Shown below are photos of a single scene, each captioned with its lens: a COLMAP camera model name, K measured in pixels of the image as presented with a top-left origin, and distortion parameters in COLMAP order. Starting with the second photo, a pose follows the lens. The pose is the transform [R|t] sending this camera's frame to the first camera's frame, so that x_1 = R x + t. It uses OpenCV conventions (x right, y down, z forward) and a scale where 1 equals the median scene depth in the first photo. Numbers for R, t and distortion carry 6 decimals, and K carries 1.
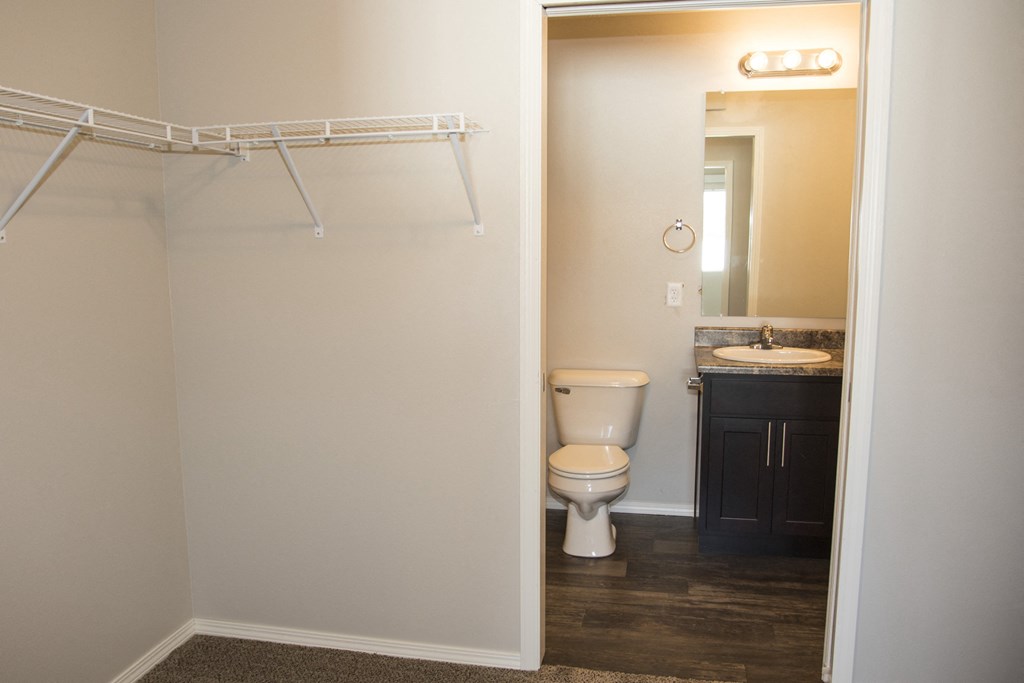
lens RADIAL K [[801.5, 0, 507.2], [0, 801.5, 342.9], [0, 0, 1]] dist [-0.092388, 0.054502]
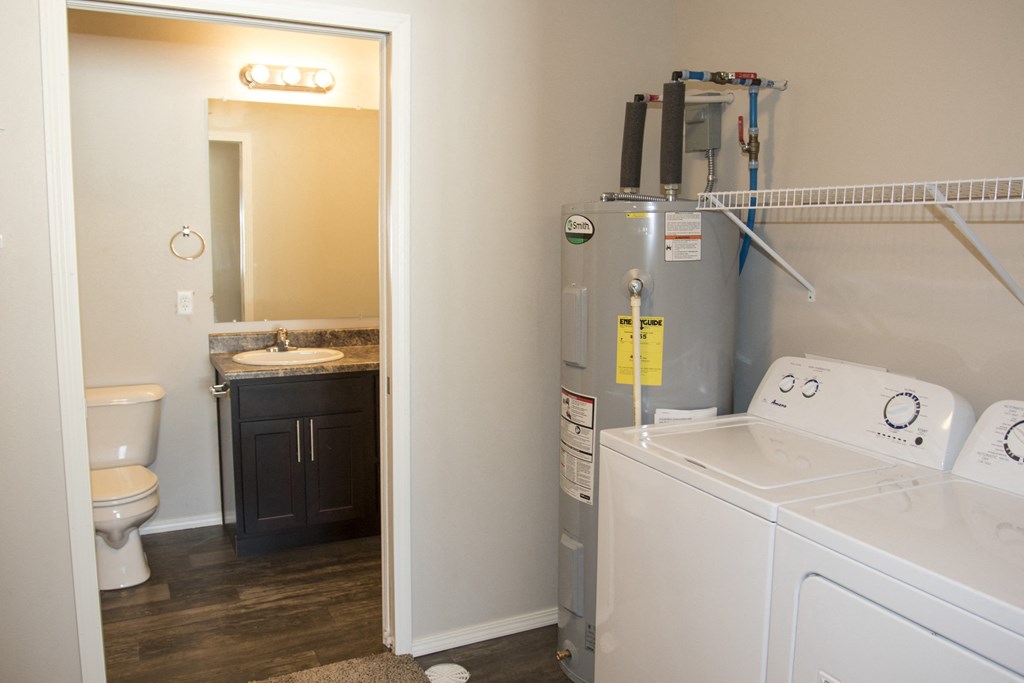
lens RADIAL K [[801.5, 0, 507.2], [0, 801.5, 342.9], [0, 0, 1]] dist [-0.092388, 0.054502]
pose [[0.786024, -0.069428, 0.614284, -0.086199], [0.068201, 0.997347, 0.025455, -0.010141], [-0.614422, 0.021886, 0.788674, -0.006077]]
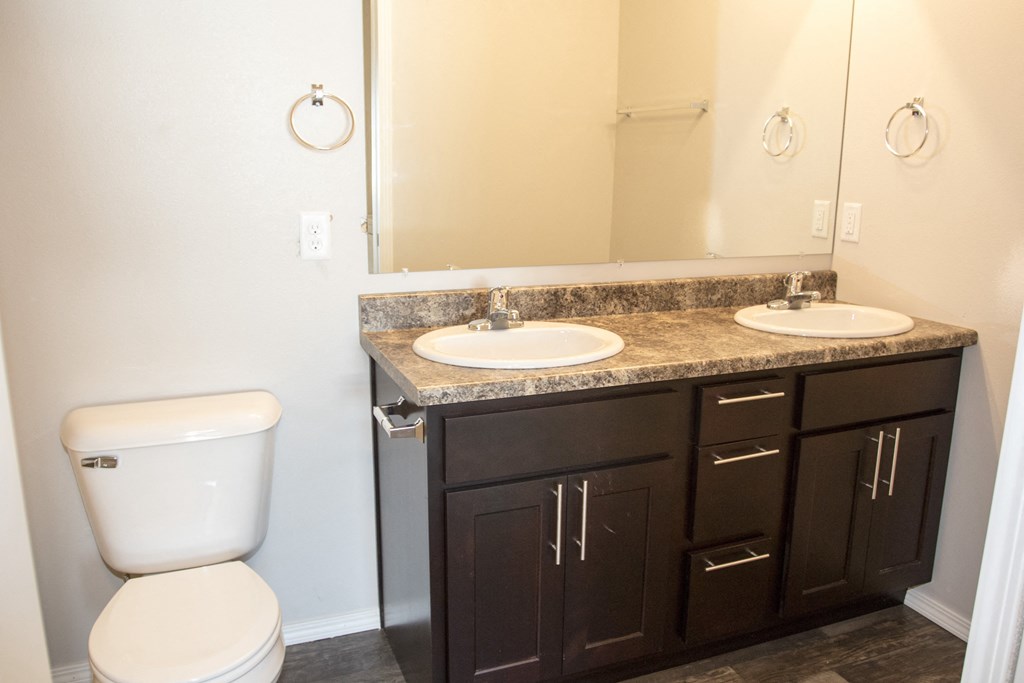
lens RADIAL K [[801.5, 0, 507.2], [0, 801.5, 342.9], [0, 0, 1]] dist [-0.092388, 0.054502]
pose [[0.837007, -0.112544, 0.535493, 0.035597], [0.062125, 0.991838, 0.111348, -0.045927], [-0.543654, -0.059931, 0.837167, 0.553890]]
